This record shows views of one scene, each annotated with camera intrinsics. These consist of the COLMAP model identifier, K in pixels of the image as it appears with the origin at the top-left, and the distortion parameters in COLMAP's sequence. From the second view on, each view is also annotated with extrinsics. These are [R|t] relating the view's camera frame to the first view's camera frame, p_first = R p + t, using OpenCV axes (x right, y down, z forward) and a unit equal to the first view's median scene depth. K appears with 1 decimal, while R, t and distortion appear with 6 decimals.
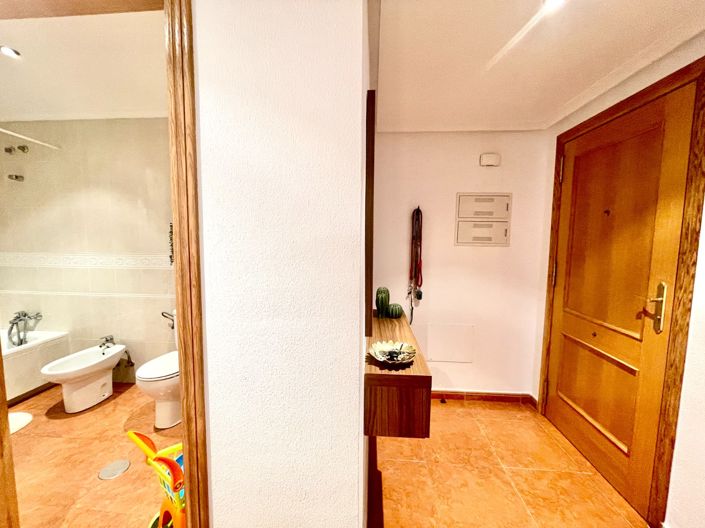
lens RADIAL K [[282.5, 0, 352.1], [0, 282.5, 260.1], [0, 0, 1]] dist [-0.001843, -0.001251]
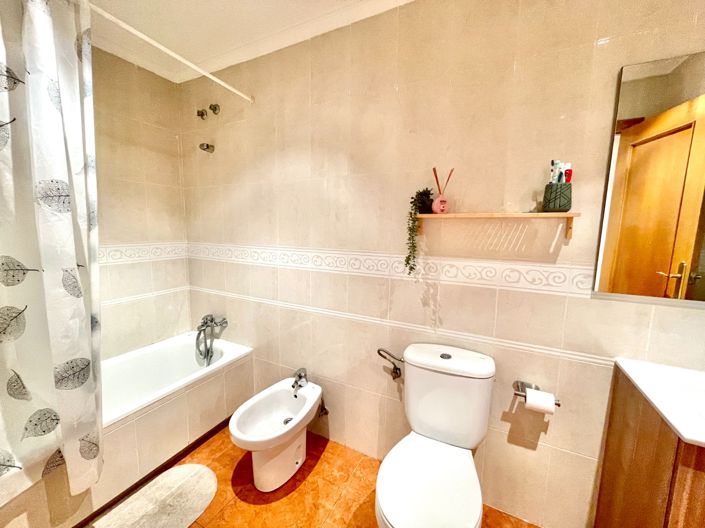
lens RADIAL K [[282.5, 0, 352.9], [0, 282.5, 267.3], [0, 0, 1]] dist [-0.001843, -0.001251]
pose [[0.921016, 0.061723, -0.384602, -0.488660], [-0.046162, 0.997703, 0.049573, -0.016503], [0.386779, -0.027904, 0.921750, 0.413669]]
